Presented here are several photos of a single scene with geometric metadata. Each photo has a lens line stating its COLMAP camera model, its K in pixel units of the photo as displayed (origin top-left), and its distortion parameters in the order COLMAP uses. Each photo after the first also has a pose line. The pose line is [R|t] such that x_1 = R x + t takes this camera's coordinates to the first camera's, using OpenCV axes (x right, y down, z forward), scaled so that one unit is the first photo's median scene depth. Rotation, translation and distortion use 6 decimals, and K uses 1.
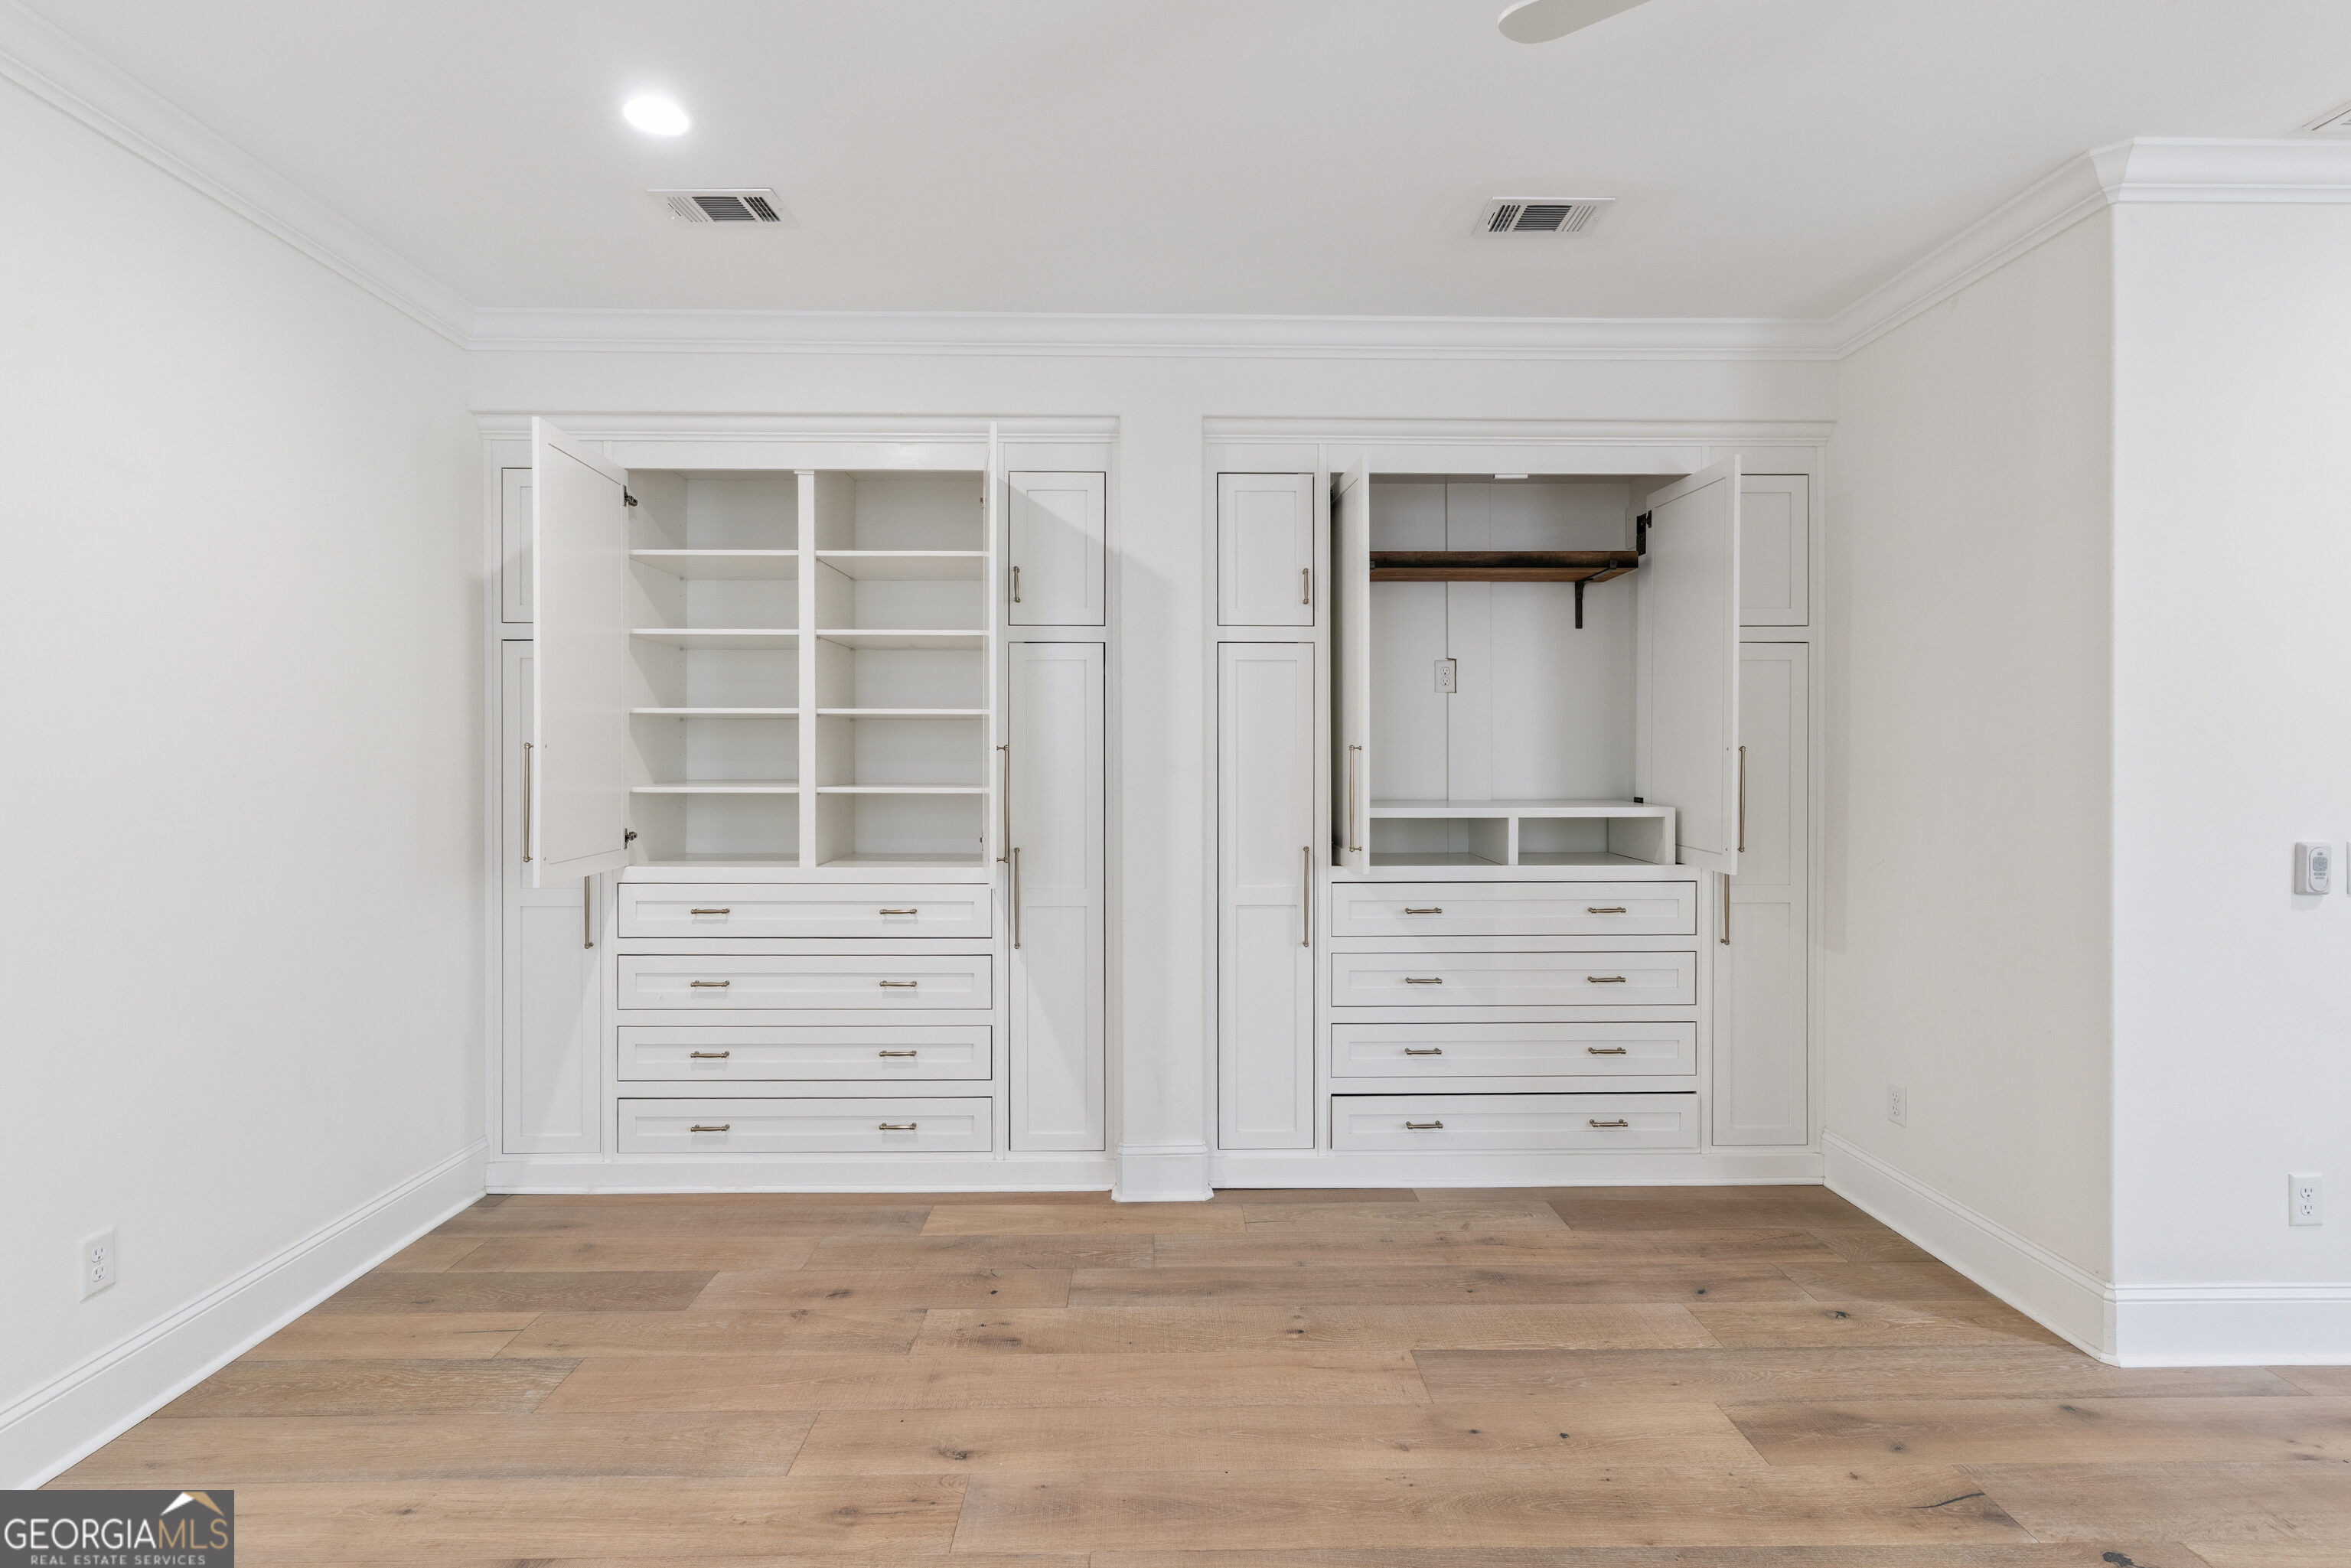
lens RADIAL K [[1126.9, 0, 1175.6], [0, 1126.9, 764.6], [0, 0, 1]] dist [0.001328, 0.000482]
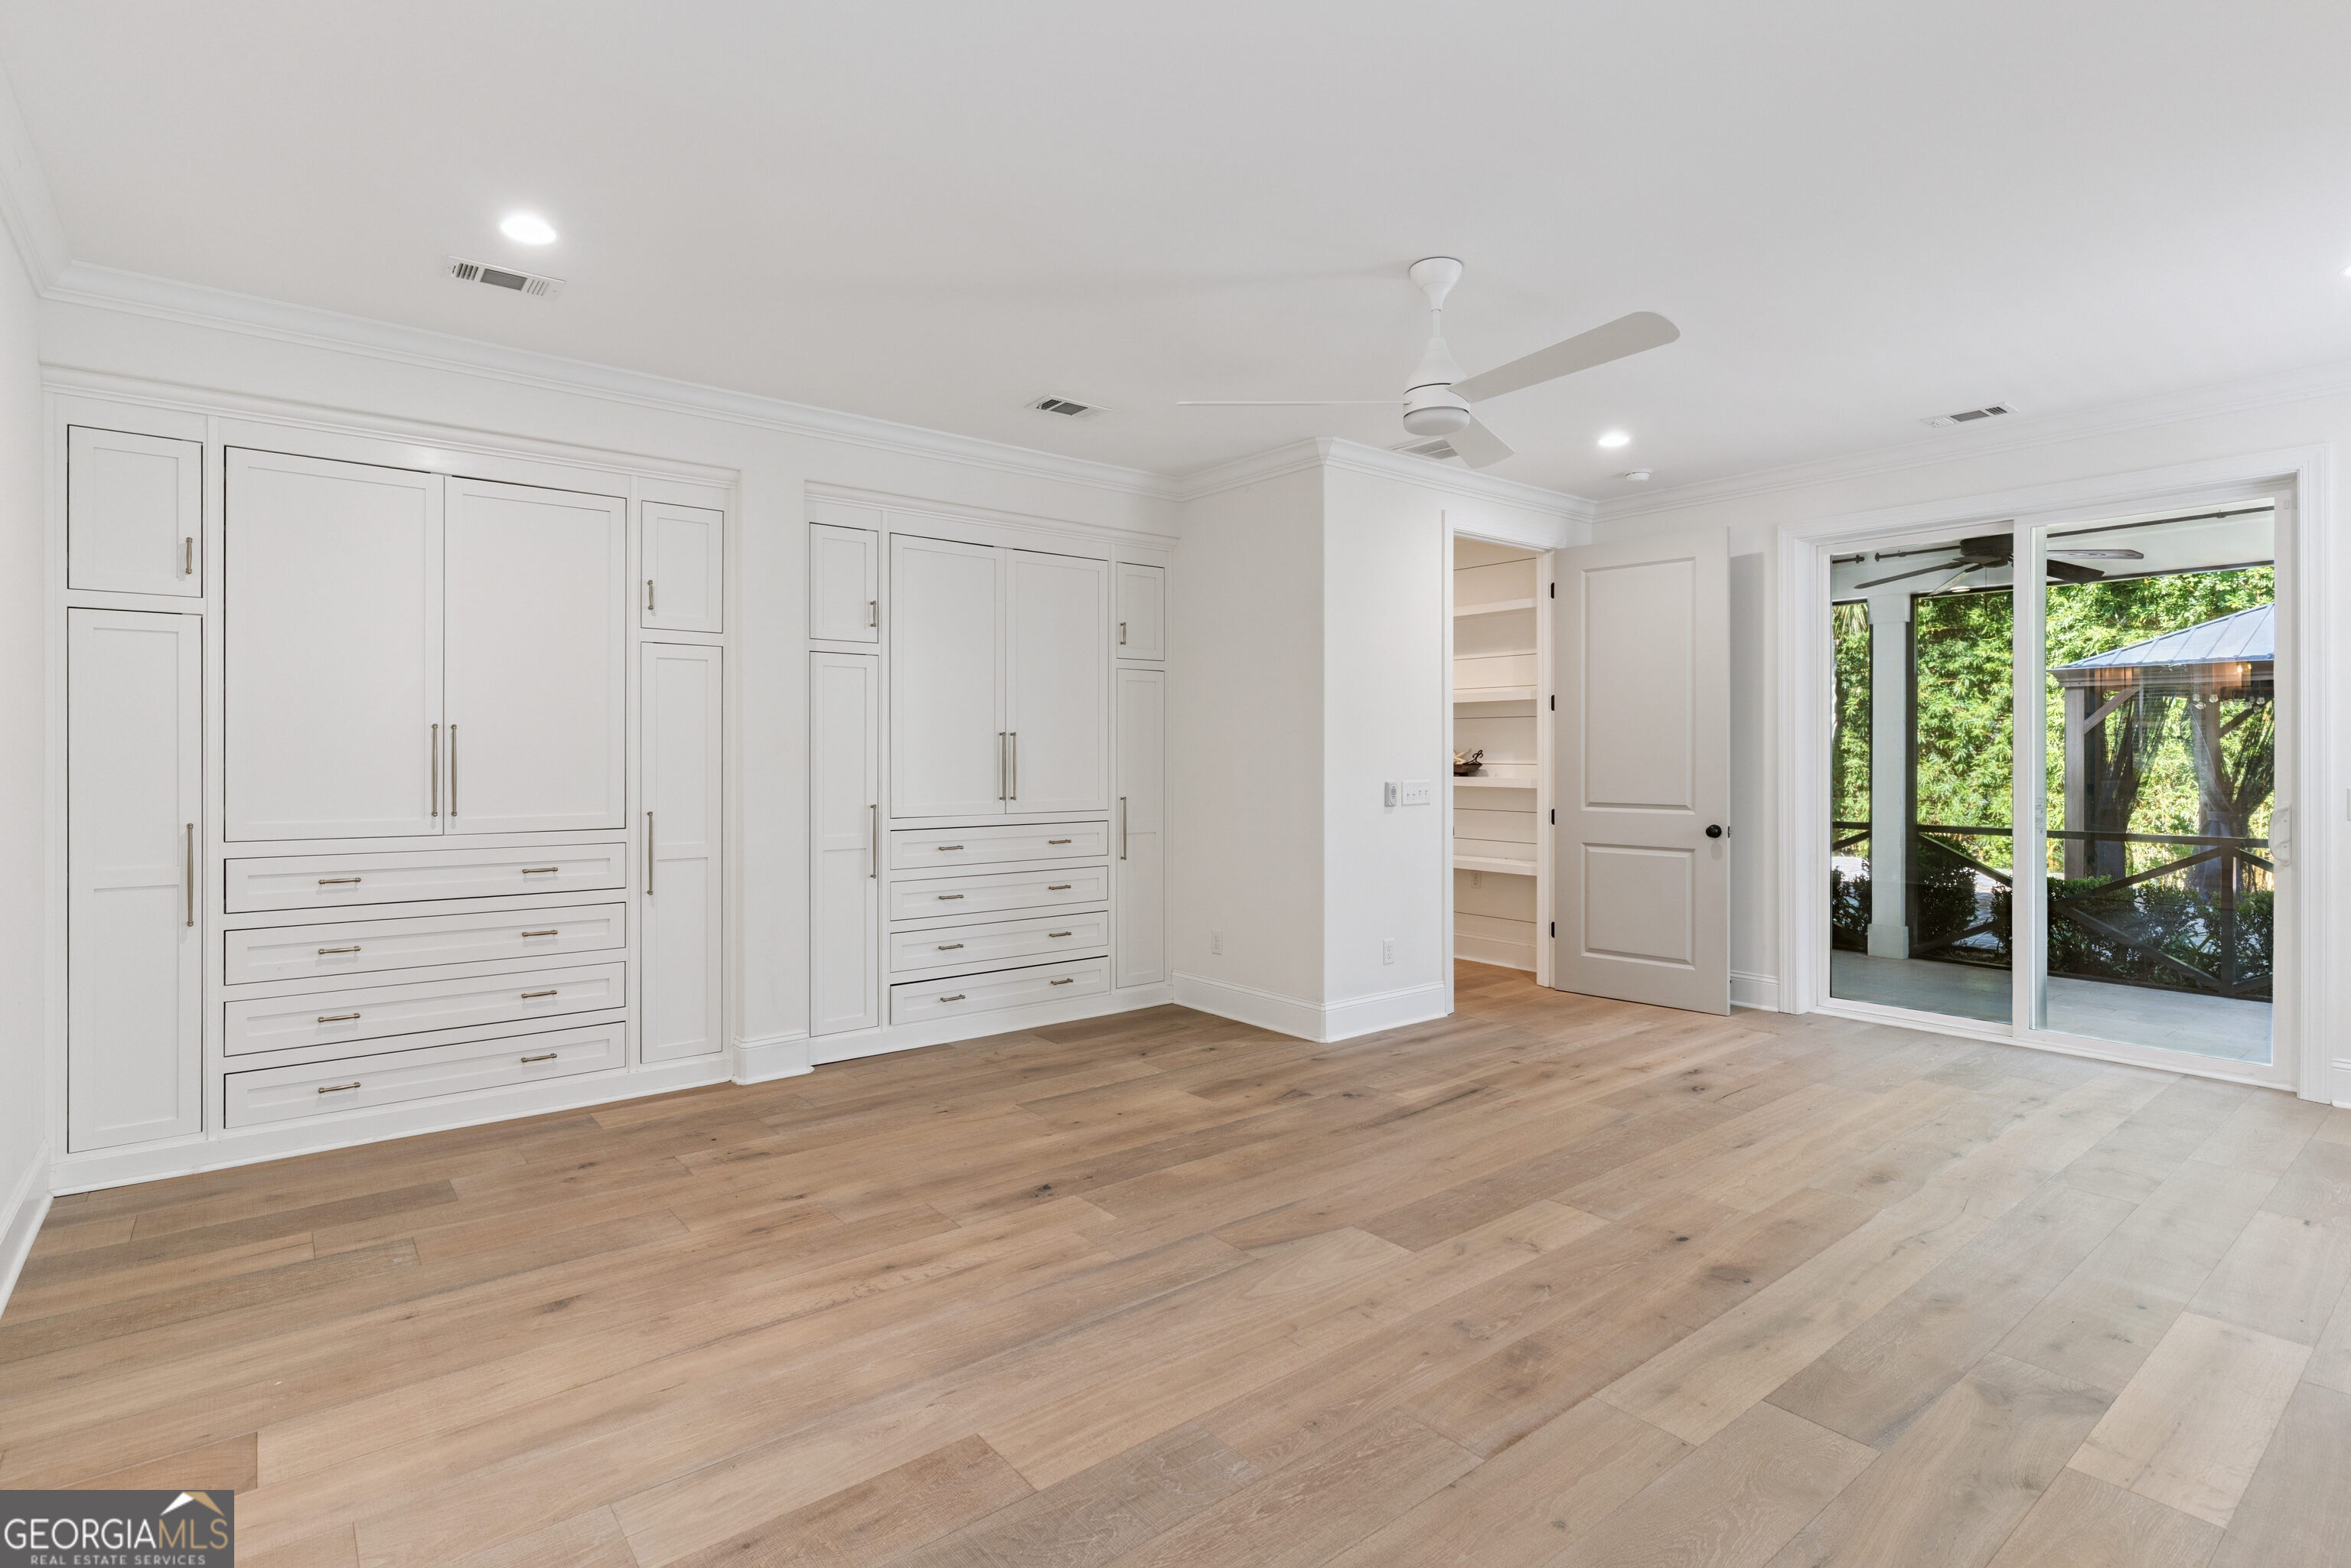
lens RADIAL K [[1141.5, 0, 1168.4], [0, 1141.5, 758.6], [0, 0, 1]] dist [-0.000464, 0.000314]
pose [[0.792387, -0.001993, 0.610015, -0.558815], [0.001825, 0.999998, 0.000897, 0.020534], [-0.610016, 0.000402, 0.792389, -0.391058]]
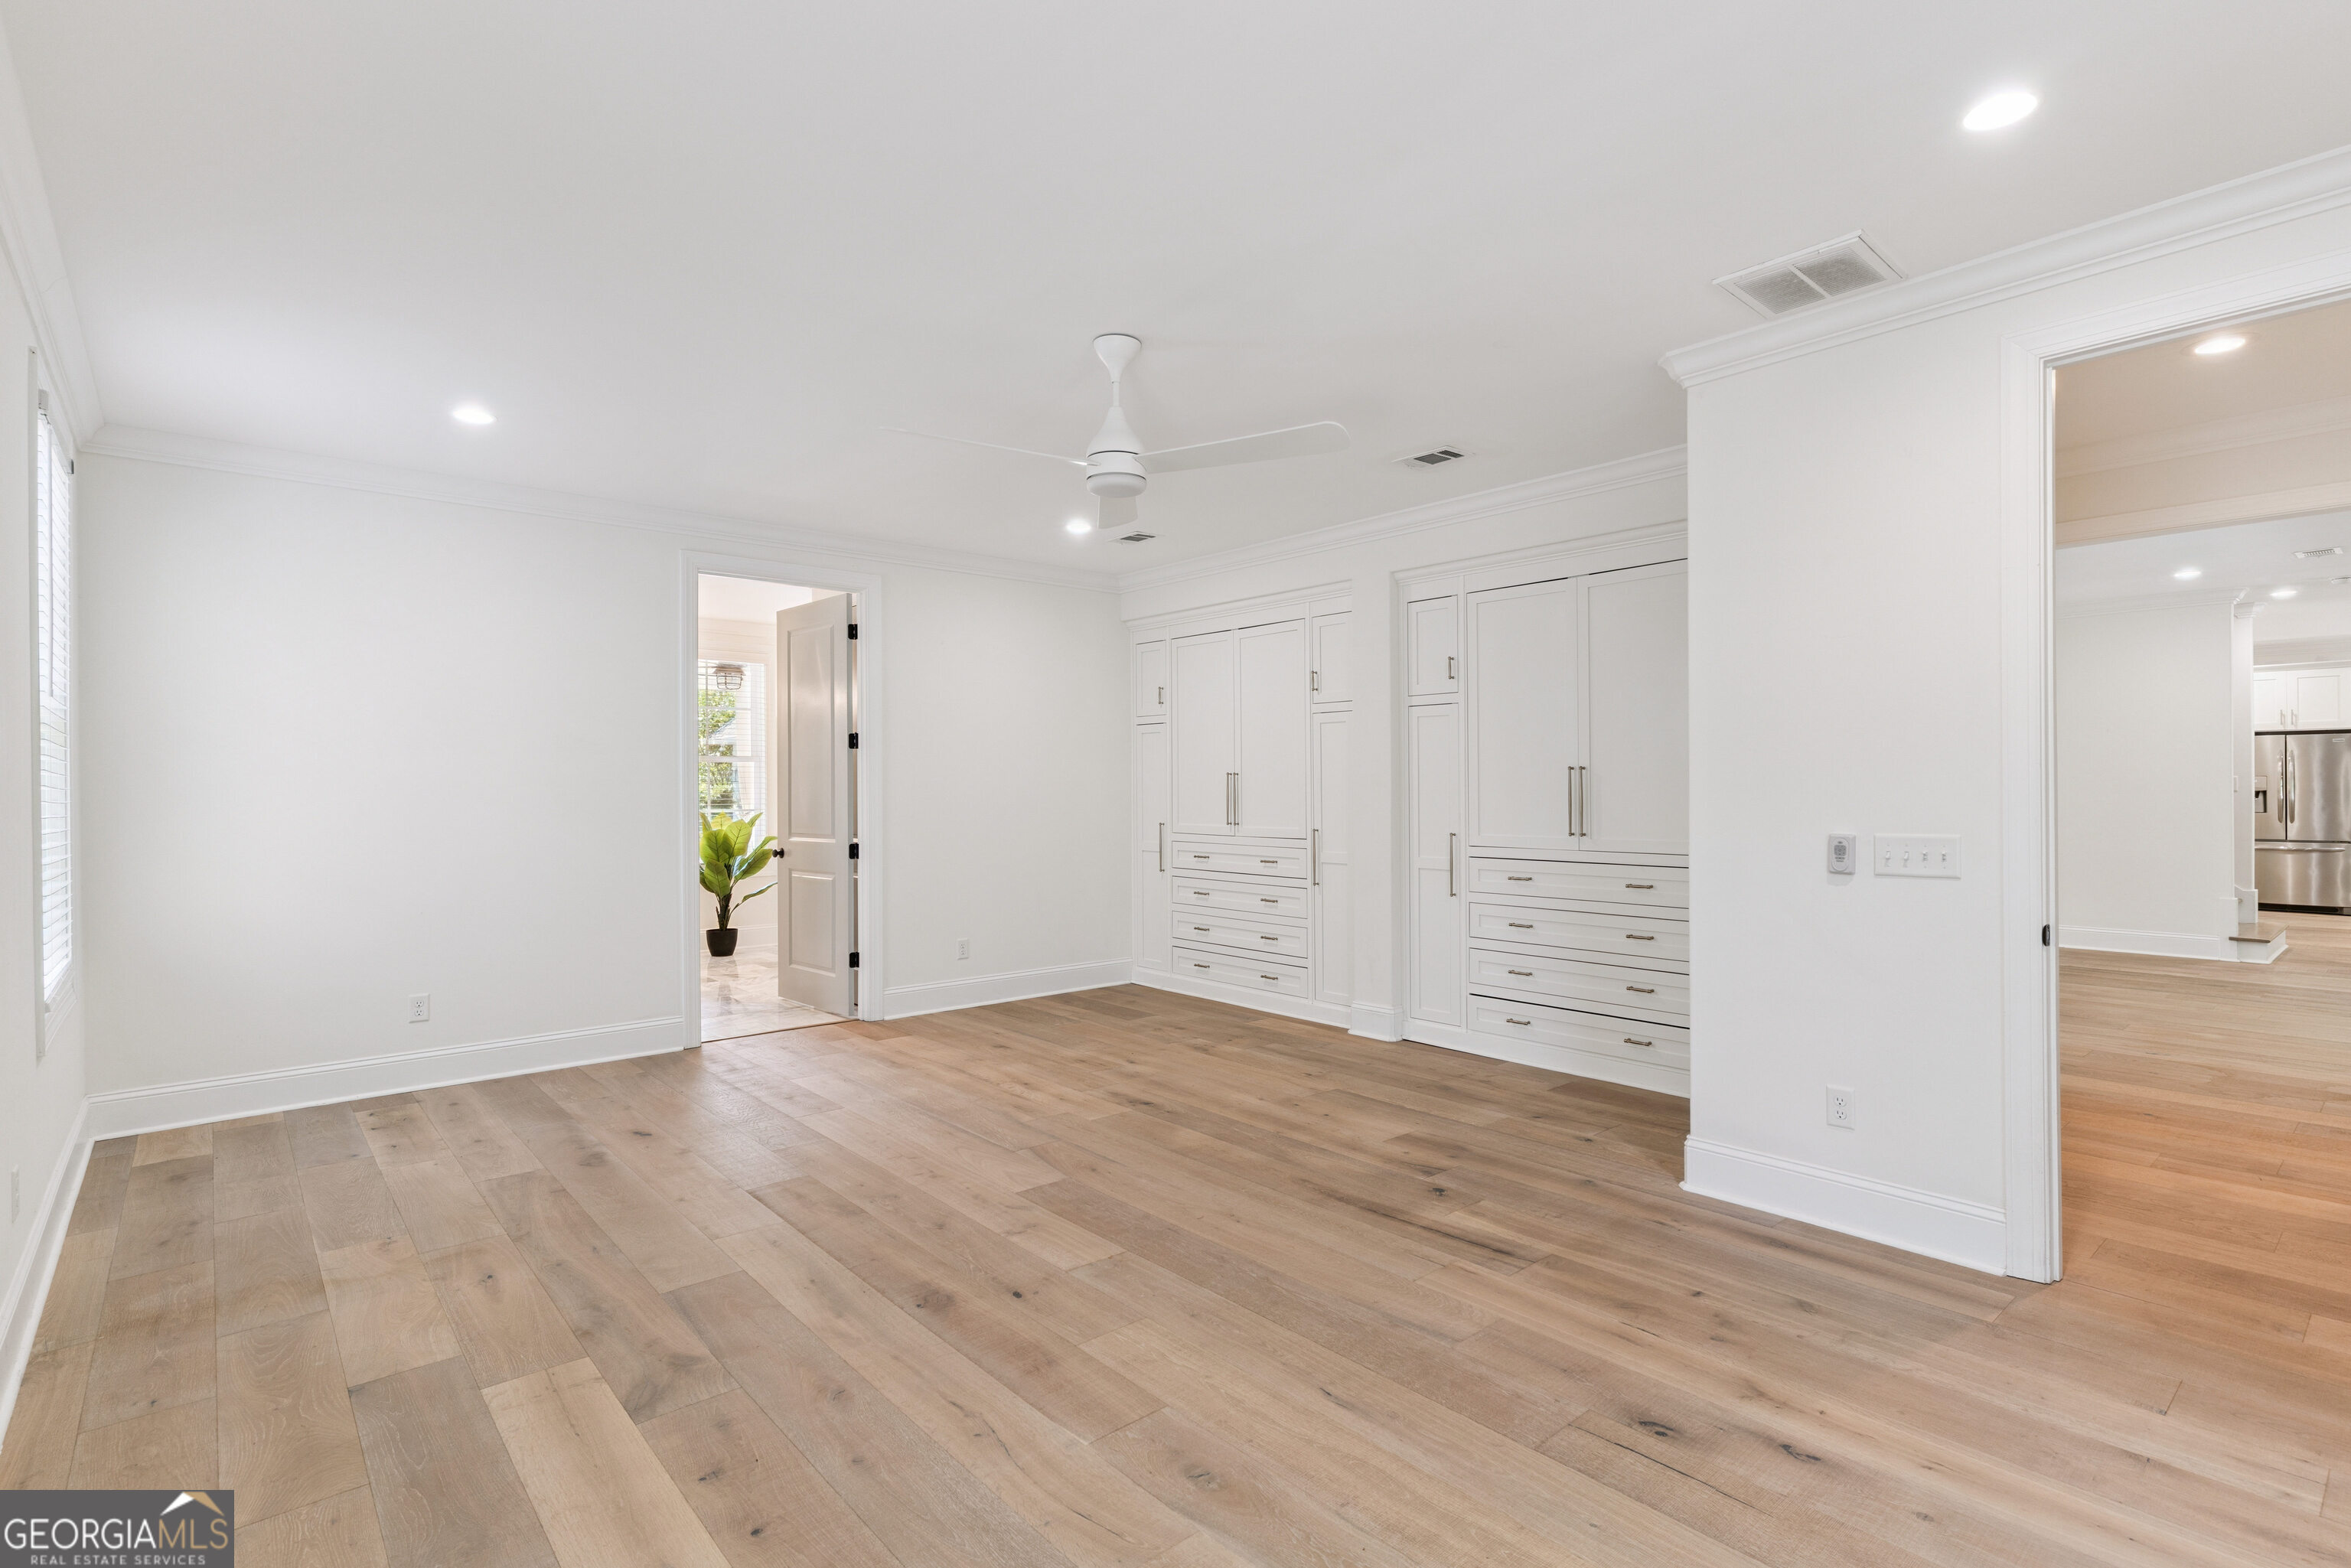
lens RADIAL K [[1126.2, 0, 1176.7], [0, 1126.2, 795.8], [0, 0, 1]] dist [0.002537, 0.000657]
pose [[0.641247, 0.003009, -0.767329, 1.350238], [0.003001, 0.999975, 0.006430, 0.011922], [0.767329, -0.006426, 0.641221, -0.381479]]
